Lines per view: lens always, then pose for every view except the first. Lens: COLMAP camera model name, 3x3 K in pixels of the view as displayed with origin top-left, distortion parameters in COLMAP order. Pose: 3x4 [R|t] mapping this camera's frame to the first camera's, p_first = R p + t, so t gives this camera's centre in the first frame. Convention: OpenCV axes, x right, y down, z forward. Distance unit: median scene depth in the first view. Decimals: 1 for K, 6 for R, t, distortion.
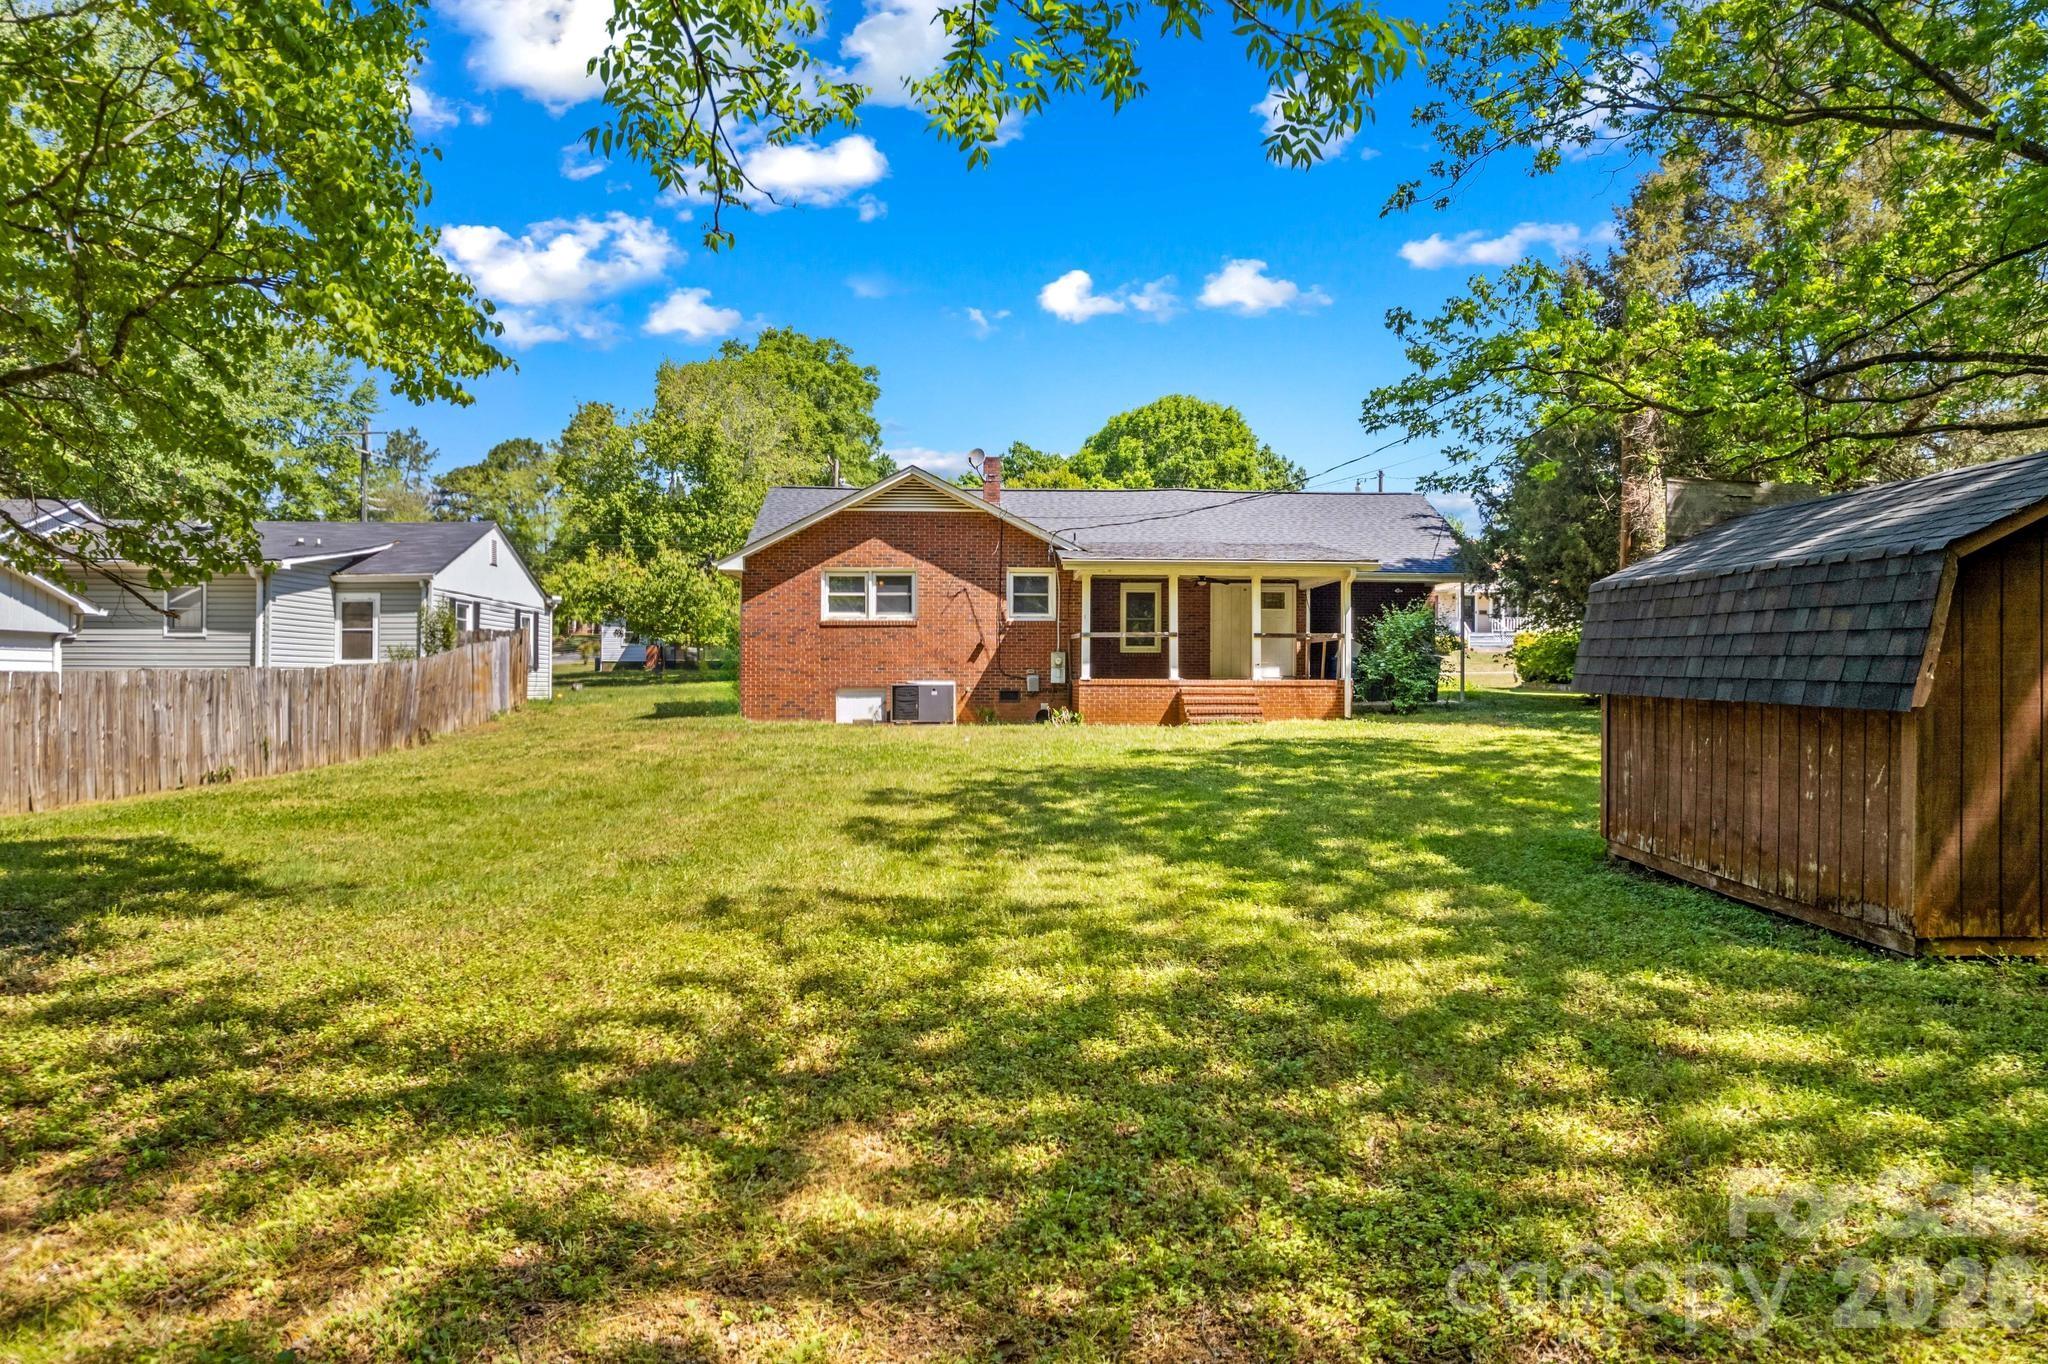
lens RADIAL K [[1346.4, 0, 1024.0], [0, 1346.4, 682.0], [0, 0, 1]] dist [0.001917, 0.000990]
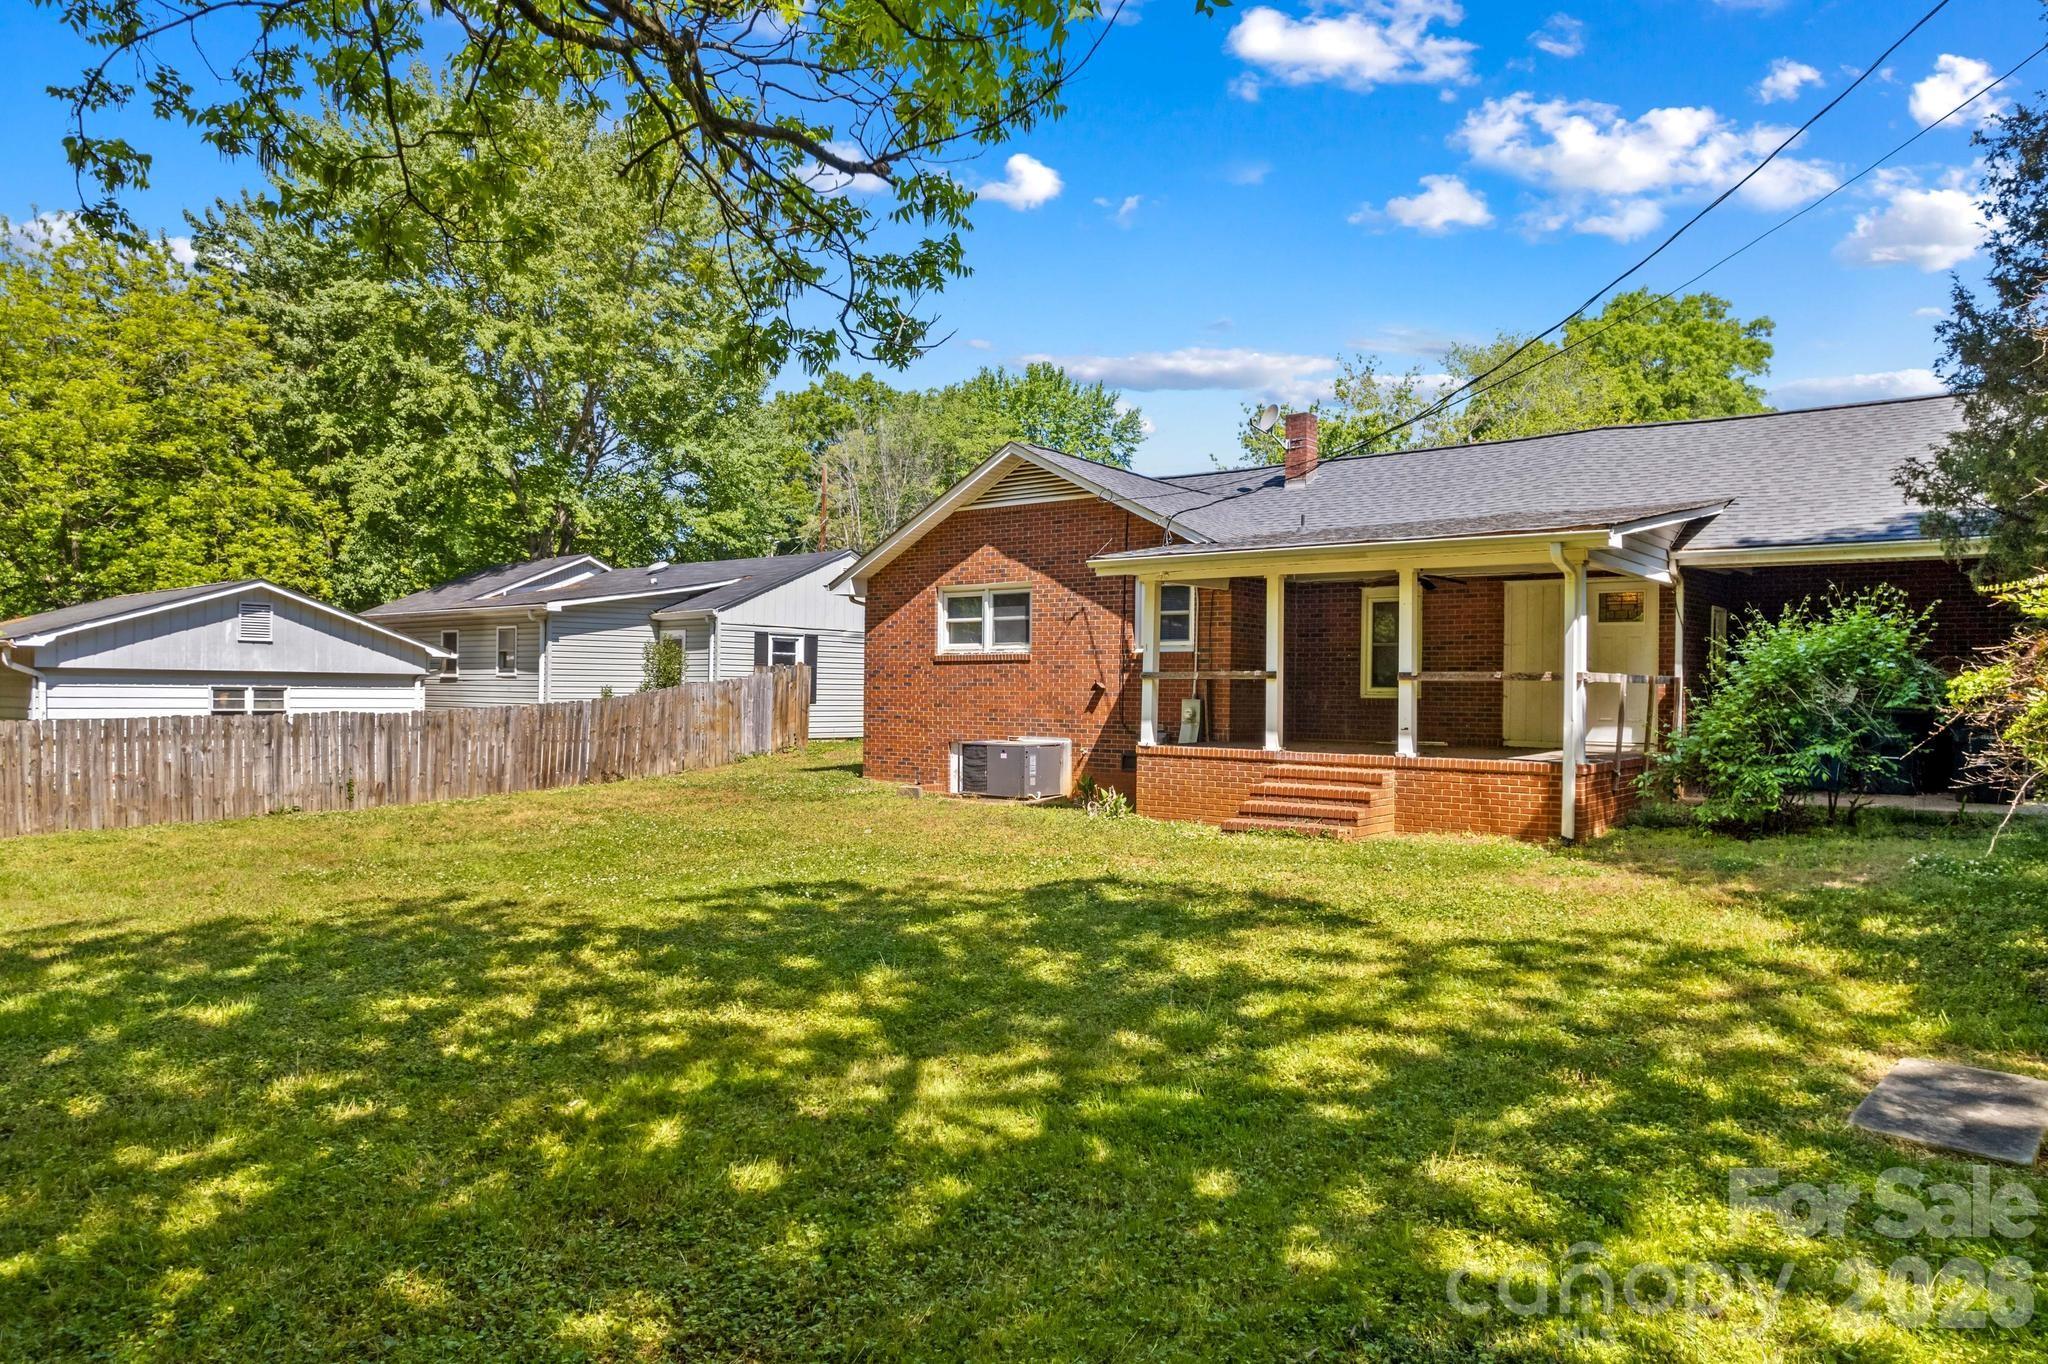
lens RADIAL K [[1346.4, 0, 1024.0], [0, 1346.4, 682.0], [0, 0, 1]] dist [-0.055010, 0.000069]
pose [[0.745120, 0.004023, -0.666919, 0.402965], [-0.008653, 0.999956, -0.003635, -0.027645], [0.666875, 0.008480, 0.745122, 0.455109]]
